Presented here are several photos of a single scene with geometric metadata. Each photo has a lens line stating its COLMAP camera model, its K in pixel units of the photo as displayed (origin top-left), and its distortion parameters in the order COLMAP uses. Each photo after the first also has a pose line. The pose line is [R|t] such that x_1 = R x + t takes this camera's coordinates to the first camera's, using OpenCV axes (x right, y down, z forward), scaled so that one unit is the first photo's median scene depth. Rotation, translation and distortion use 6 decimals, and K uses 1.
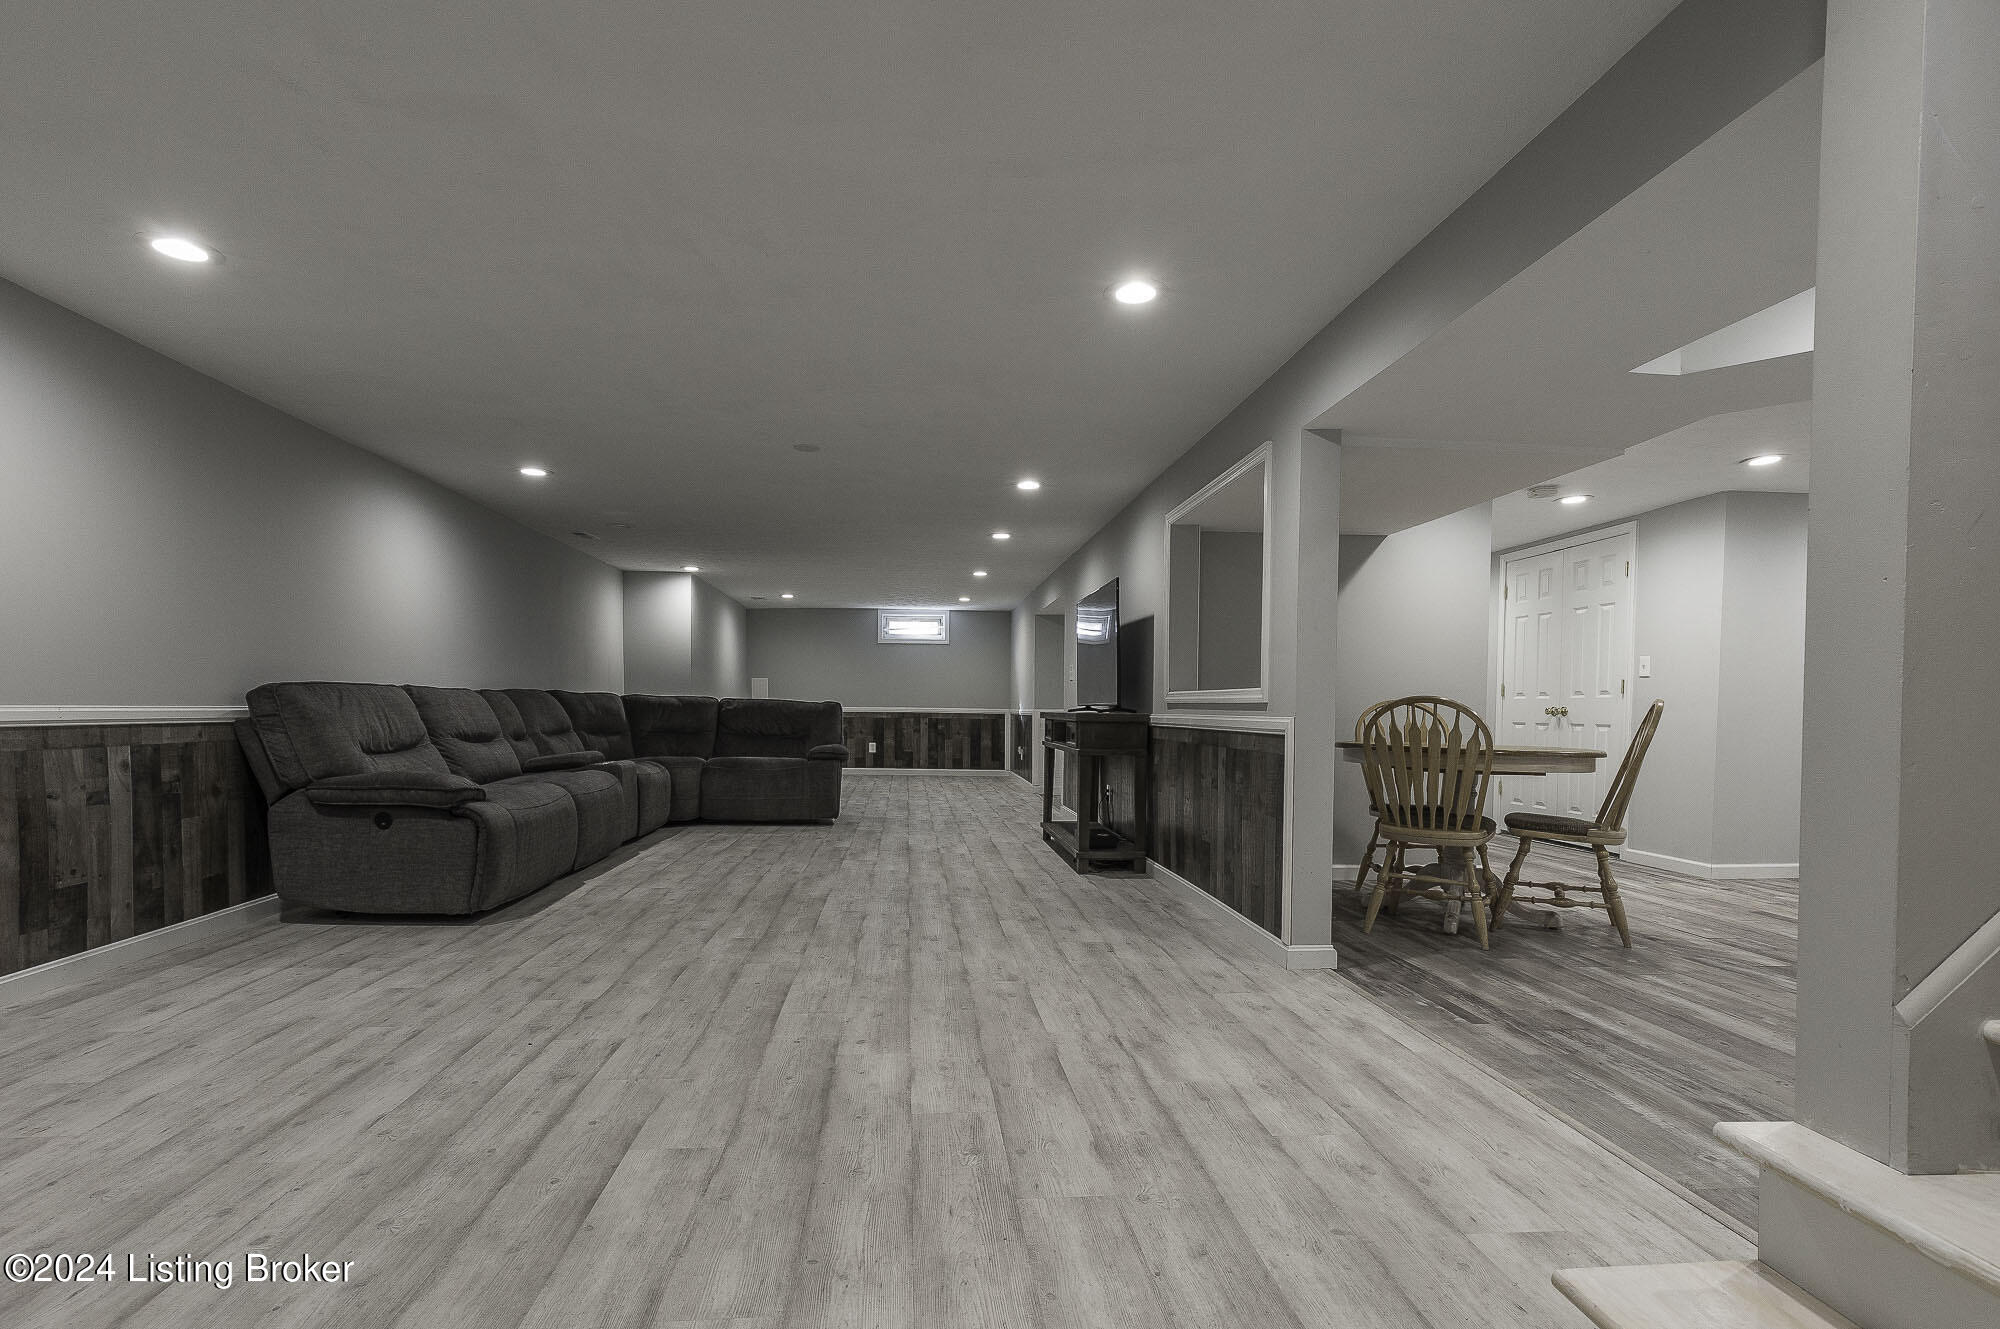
lens RADIAL K [[916.2, 0, 977.5], [0, 916.2, 752.0], [0, 0, 1]] dist [0.008141, -0.000091]
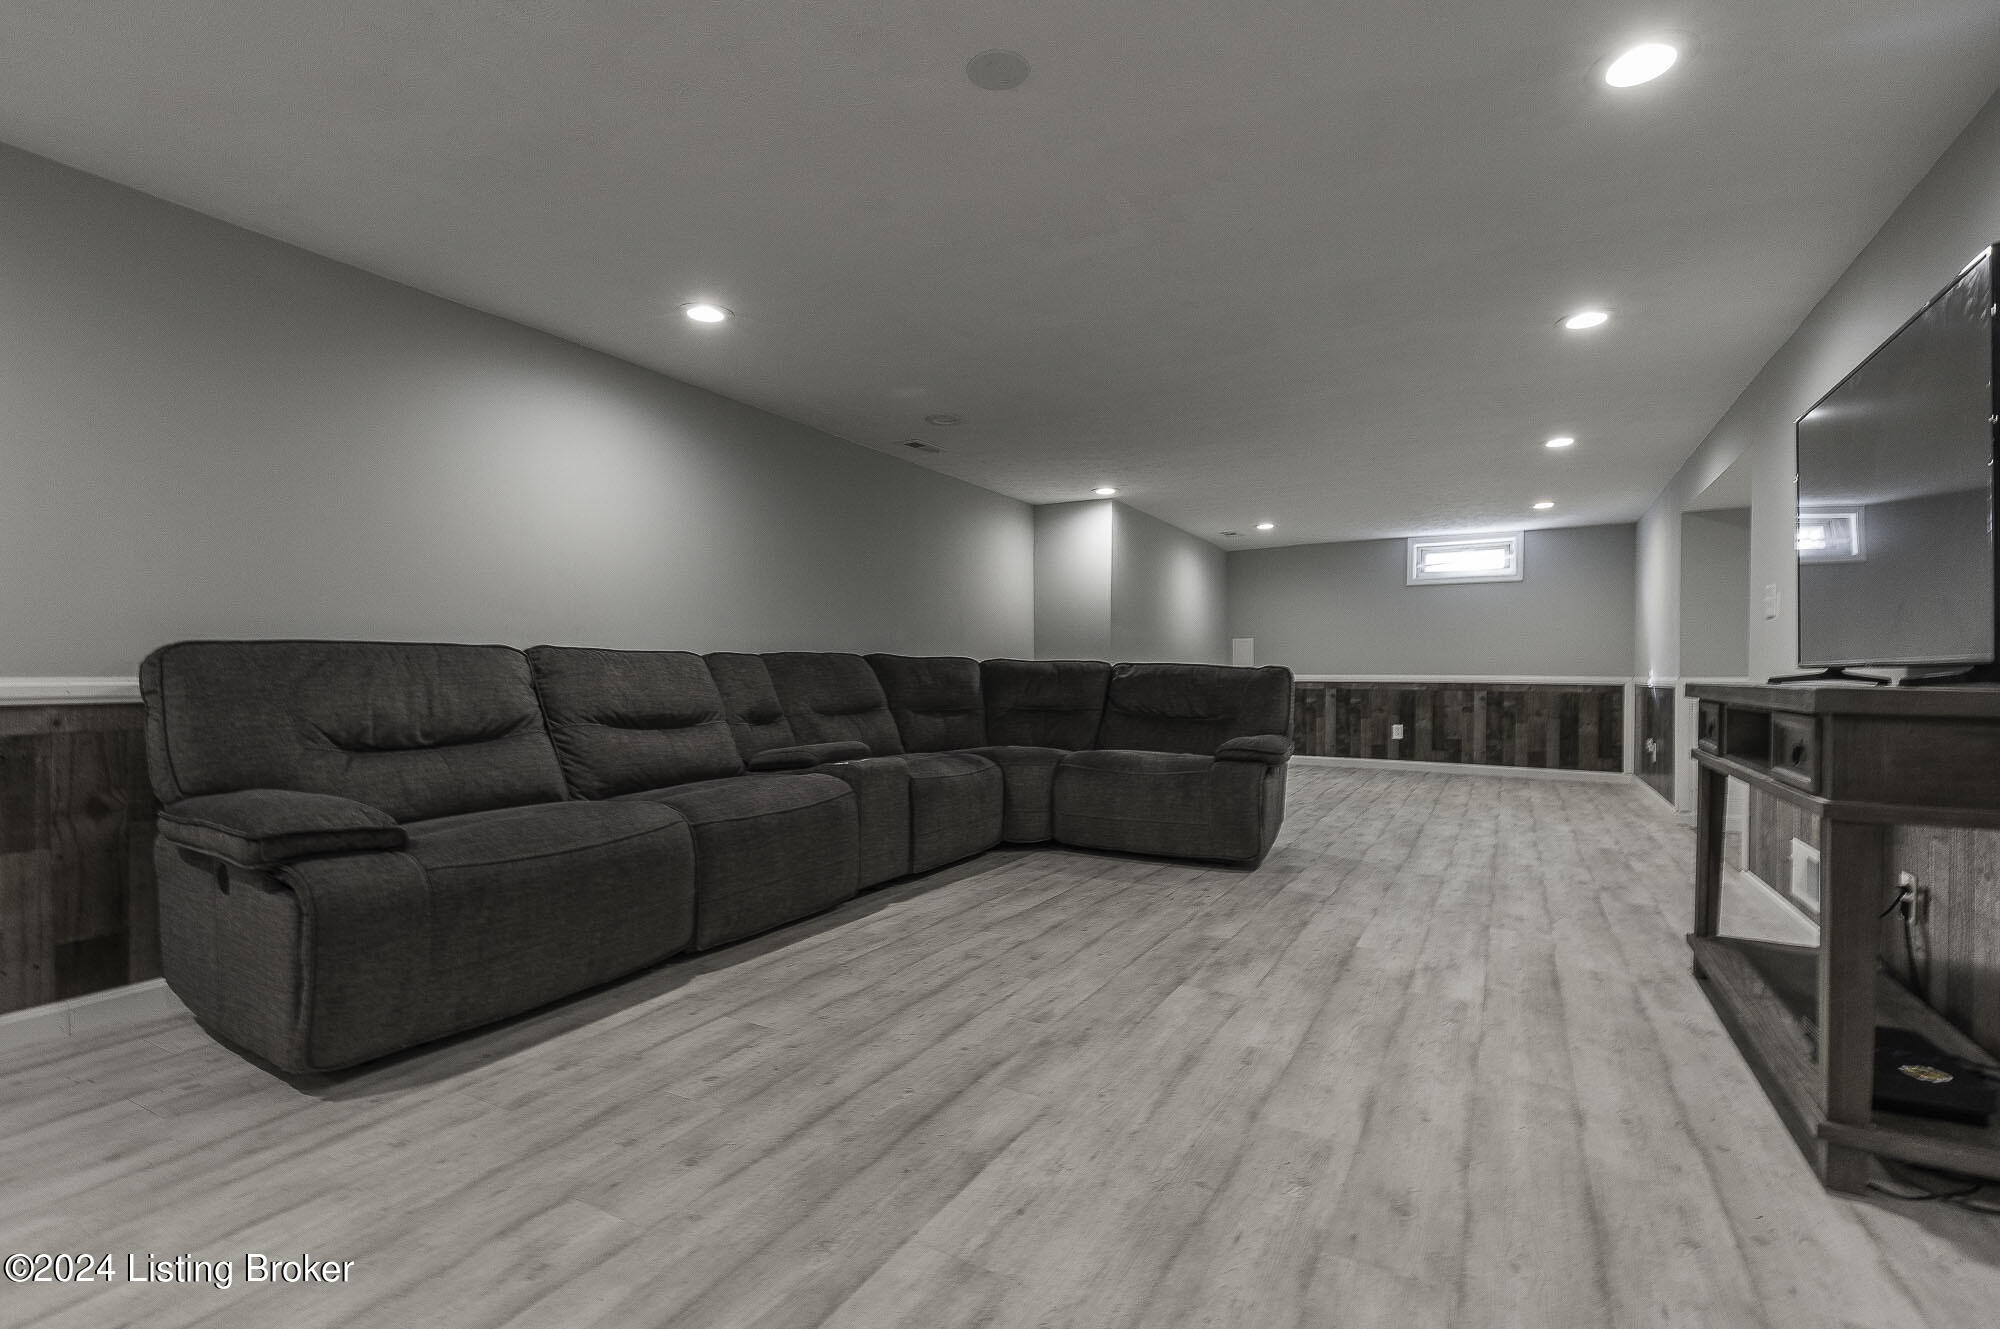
lens RADIAL K [[916.2, 0, 995.6], [0, 916.2, 691.1], [0, 0, 1]] dist [0.008141, -0.000091]
pose [[0.834135, 0.005873, -0.551529, 0.044449], [-0.023586, 0.999408, -0.025031, -0.026905], [0.551056, 0.033887, 0.833780, 0.559503]]
